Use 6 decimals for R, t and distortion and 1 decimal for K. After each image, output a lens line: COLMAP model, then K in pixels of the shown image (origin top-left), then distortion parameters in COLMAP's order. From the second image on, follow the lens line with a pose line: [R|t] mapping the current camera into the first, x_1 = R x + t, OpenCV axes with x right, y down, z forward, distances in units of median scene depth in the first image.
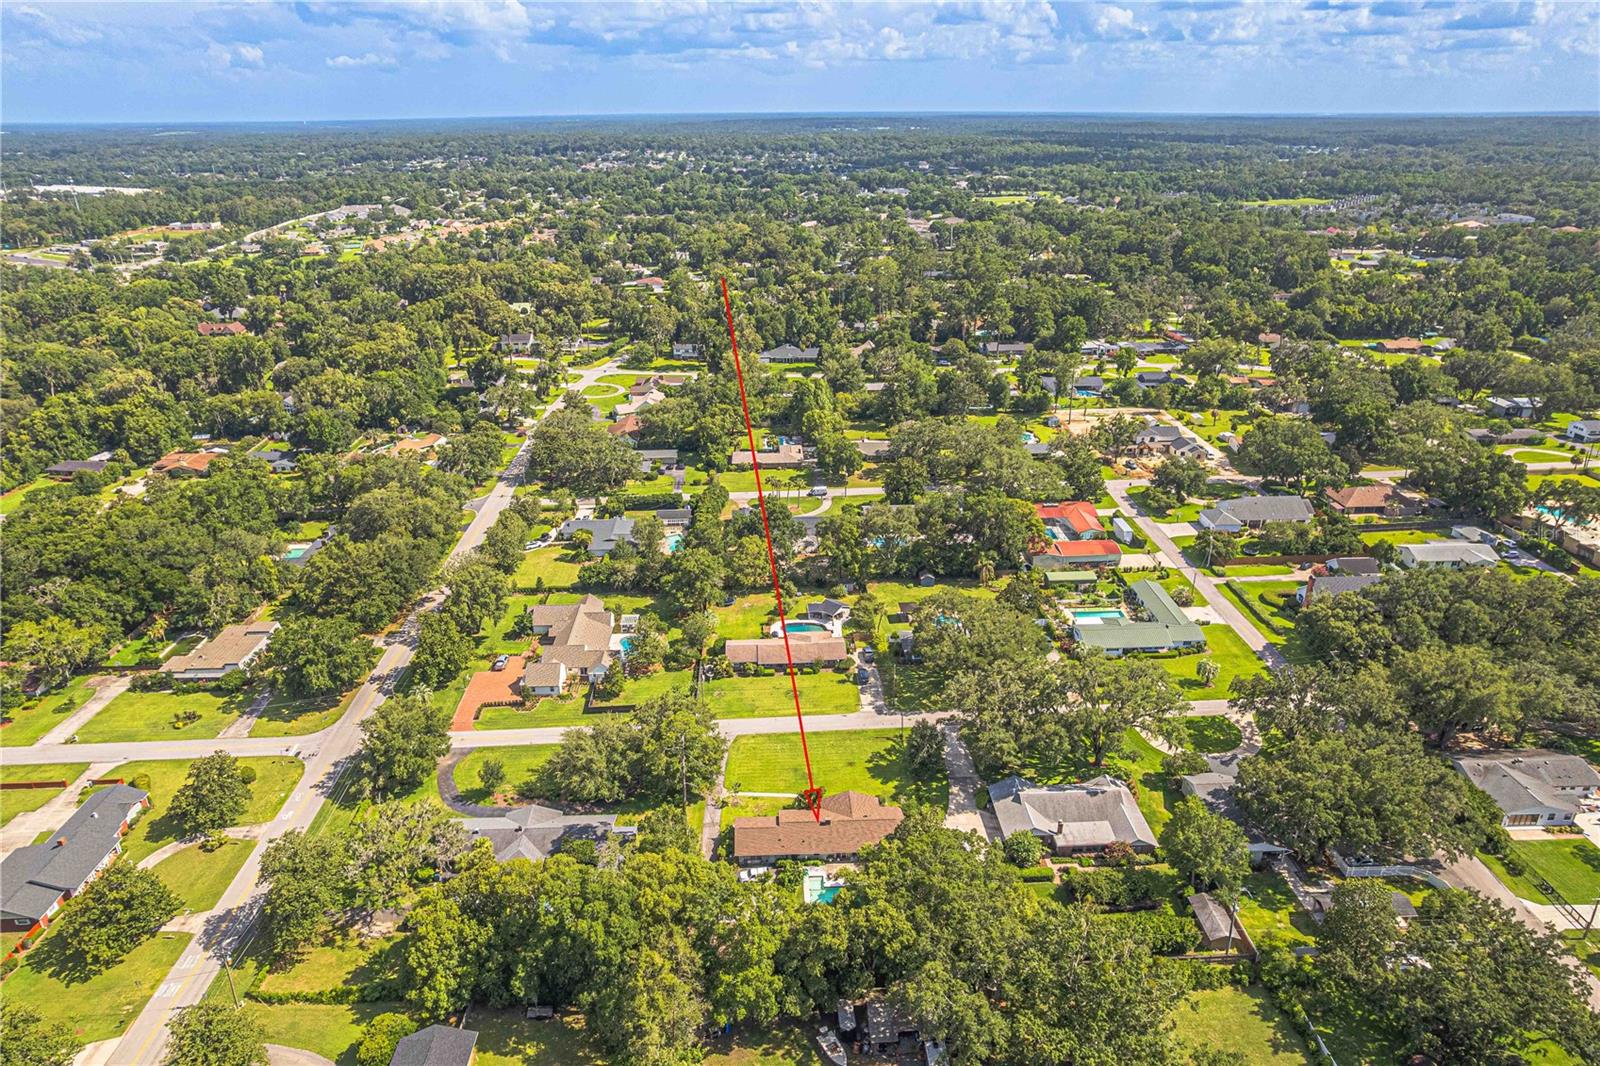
lens RADIAL K [[1030.2, 0, 793.9], [0, 1030.2, 539.9], [0, 0, 1]] dist [-0.077091, 0.070258]
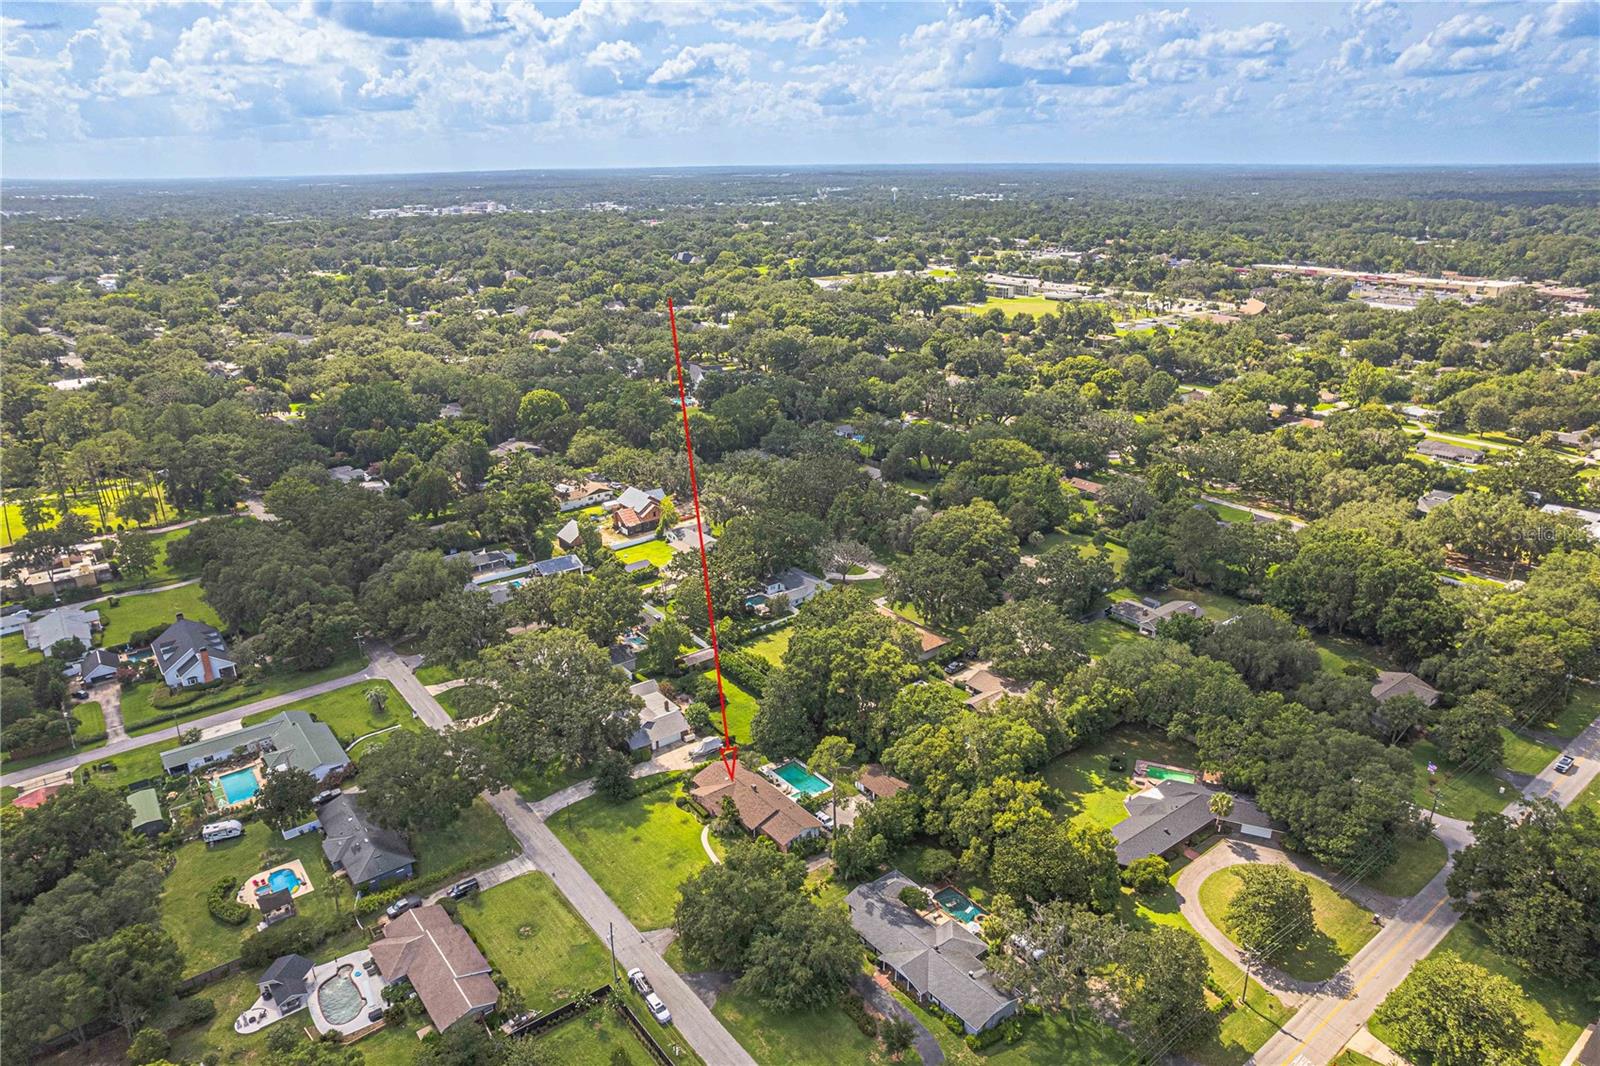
lens RADIAL K [[1030.2, 0, 793.9], [0, 1030.2, 539.9], [0, 0, 1]] dist [-0.077091, 0.070258]
pose [[-0.577992, -0.273979, 0.768675, -0.539477], [0.333861, 0.780122, 0.529100, -0.362450], [-0.744622, 0.562446, -0.359434, 0.818462]]
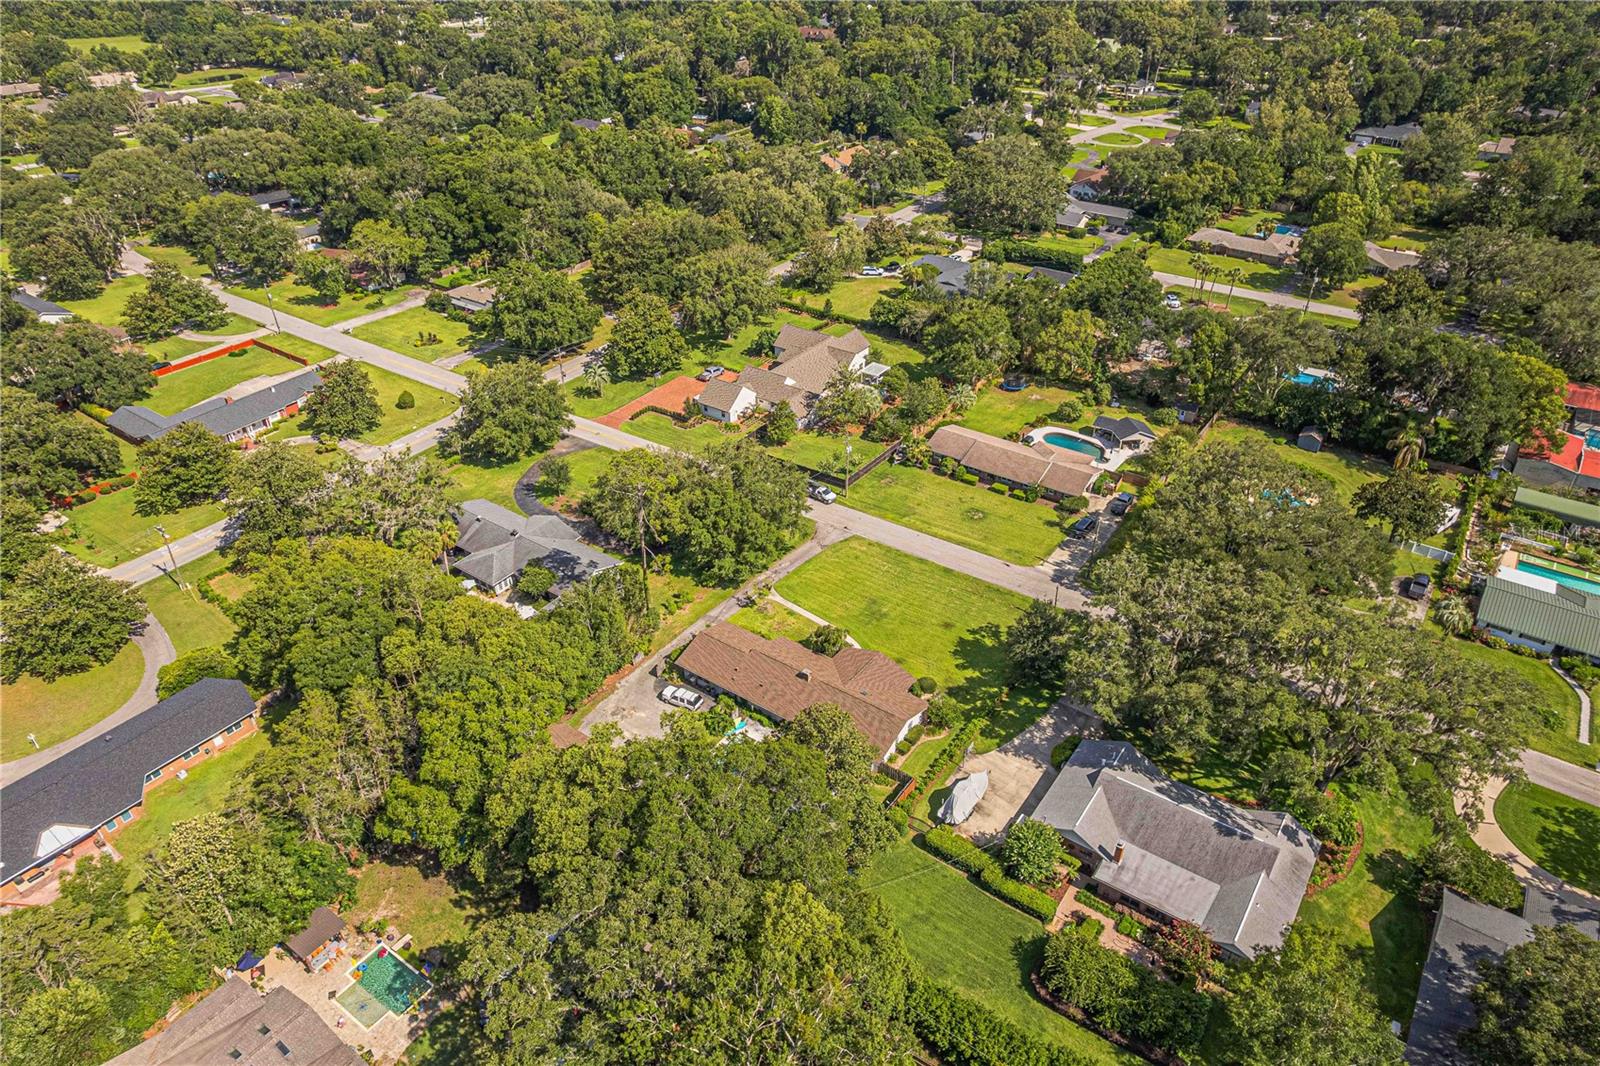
lens RADIAL K [[1030.2, 0, 793.9], [0, 1030.2, 539.9], [0, 0, 1]] dist [-0.077091, 0.070258]
pose [[0.788187, 0.343374, -0.510740, 0.230242], [-0.239669, 0.935625, 0.259162, 0.010218], [0.566850, -0.081859, 0.819744, 0.295358]]
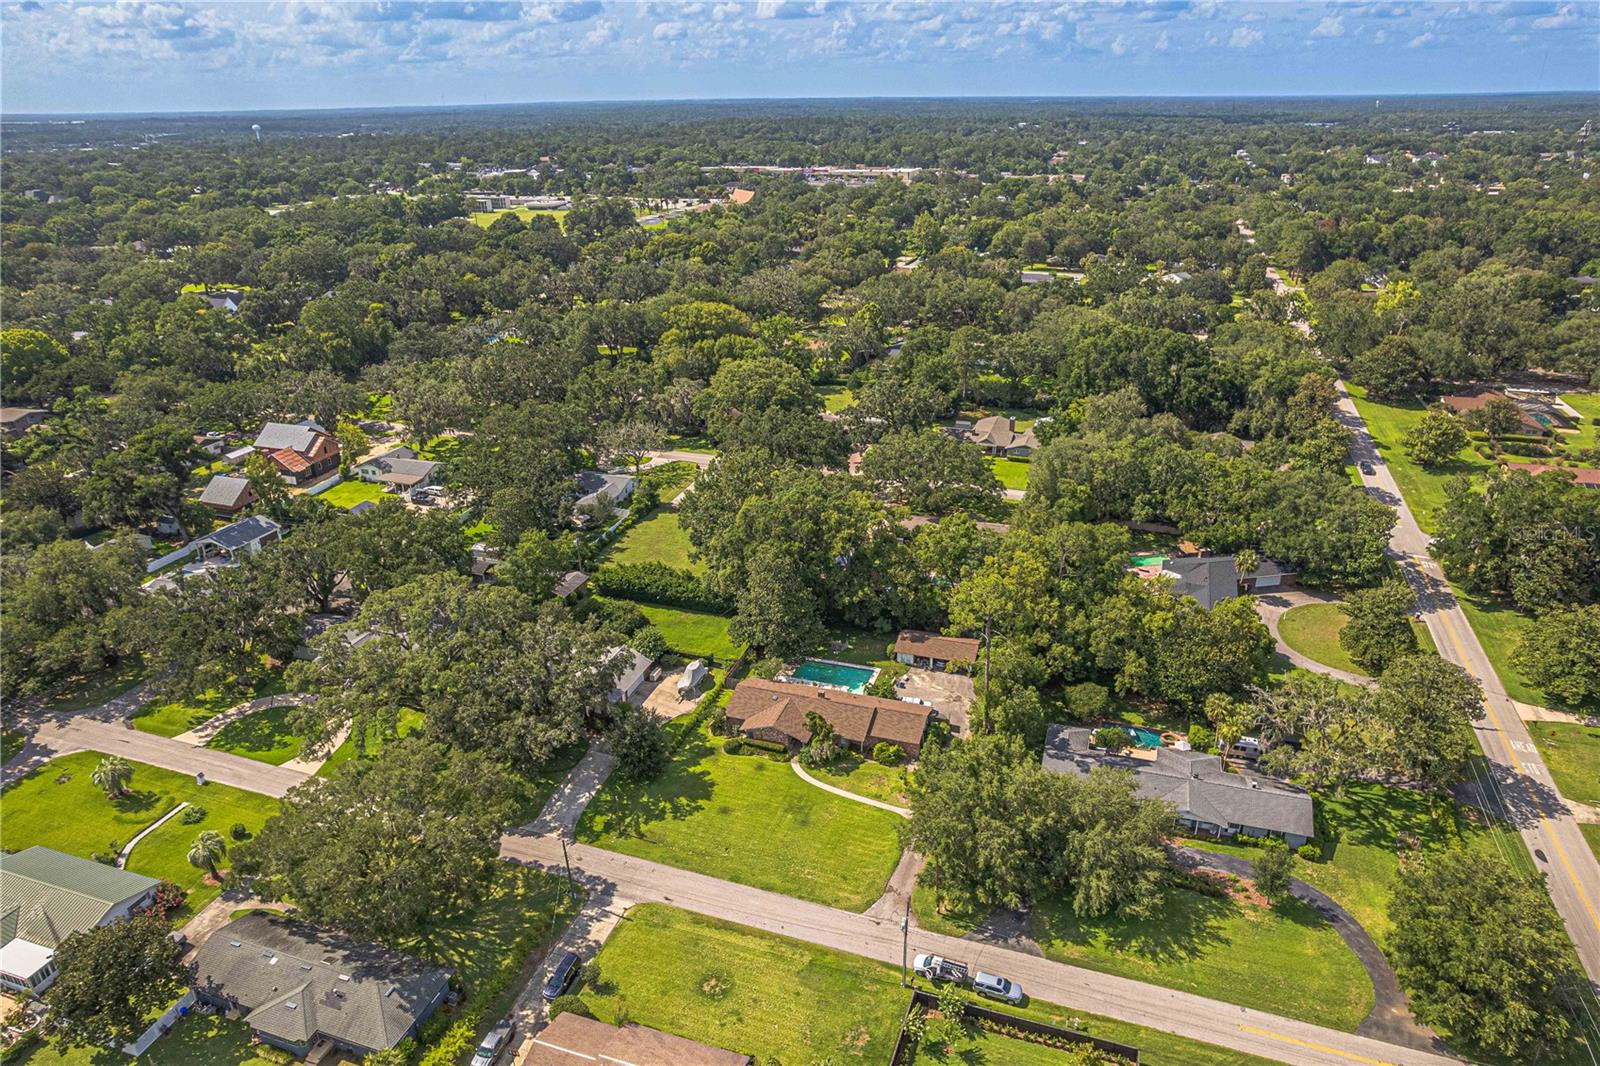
lens RADIAL K [[1030.2, 0, 793.9], [0, 1030.2, 539.9], [0, 0, 1]] dist [-0.077091, 0.070258]
pose [[-0.931672, -0.127700, 0.340117, -0.149824], [0.161584, 0.692839, 0.702755, -0.289111], [-0.325388, 0.709695, -0.624865, 0.974347]]
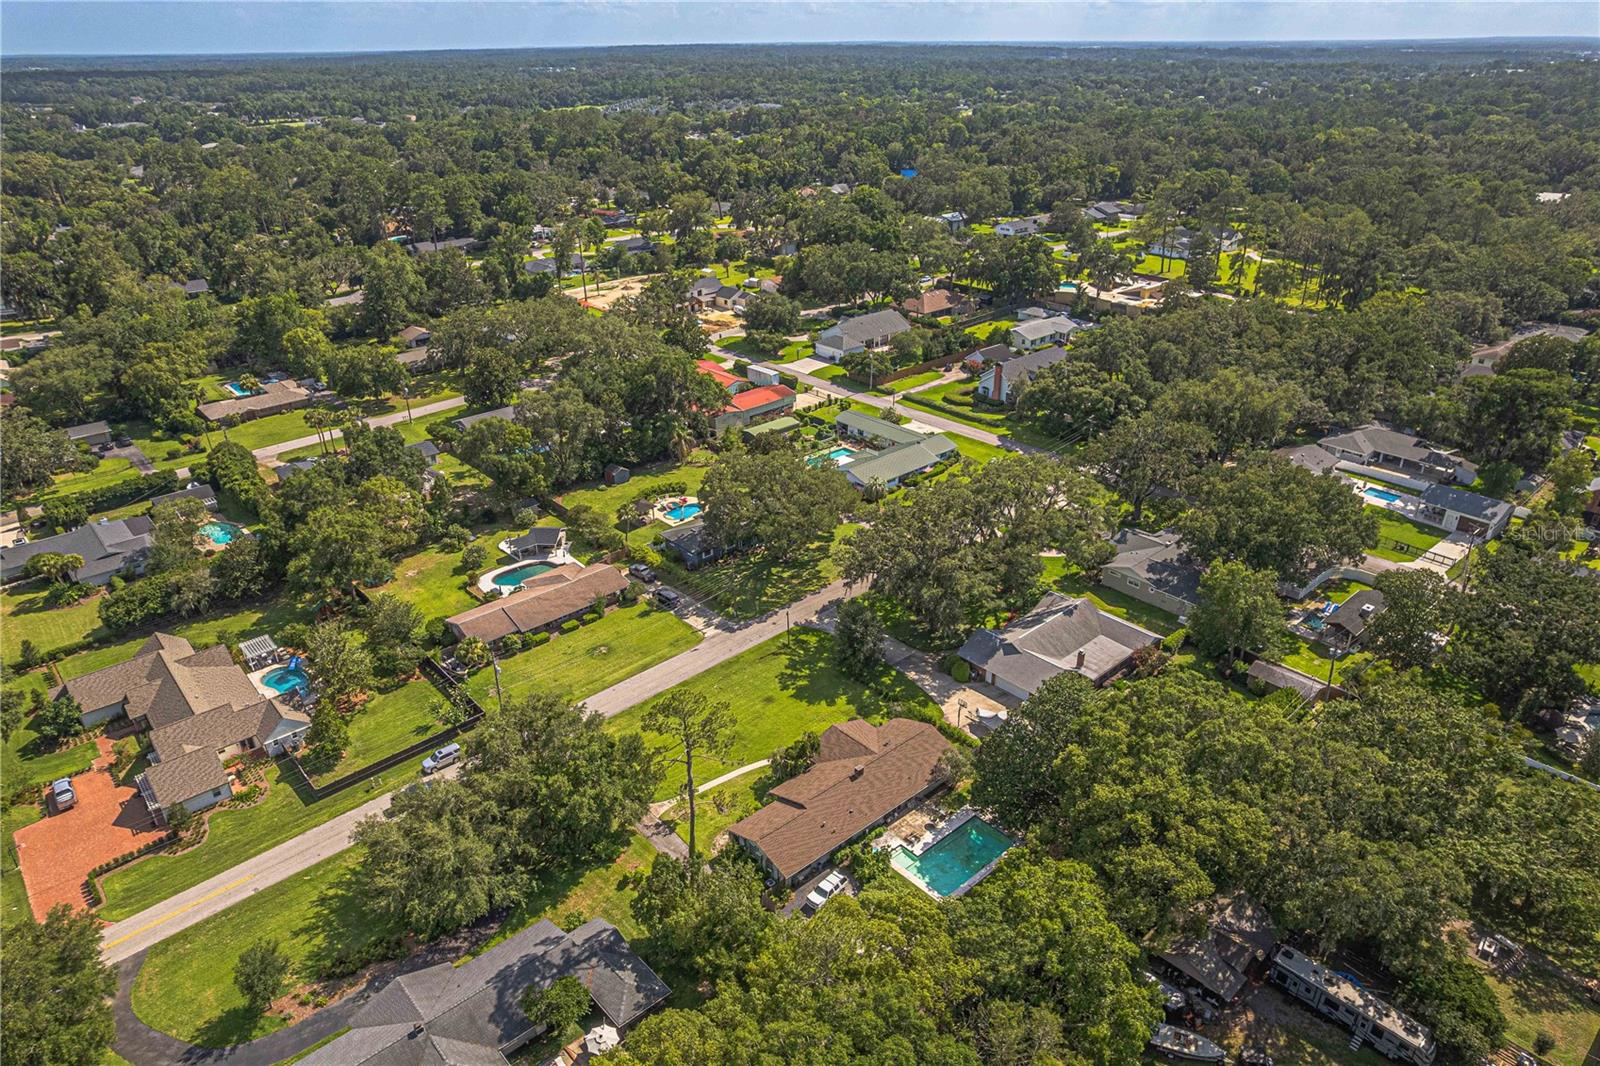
lens RADIAL K [[1030.2, 0, 793.9], [0, 1030.2, 539.9], [0, 0, 1]] dist [-0.077091, 0.070258]
pose [[0.772815, -0.283340, 0.567869, -0.229078], [0.254463, 0.958069, 0.131732, 0.018091], [-0.581382, 0.042697, 0.812510, 0.311180]]
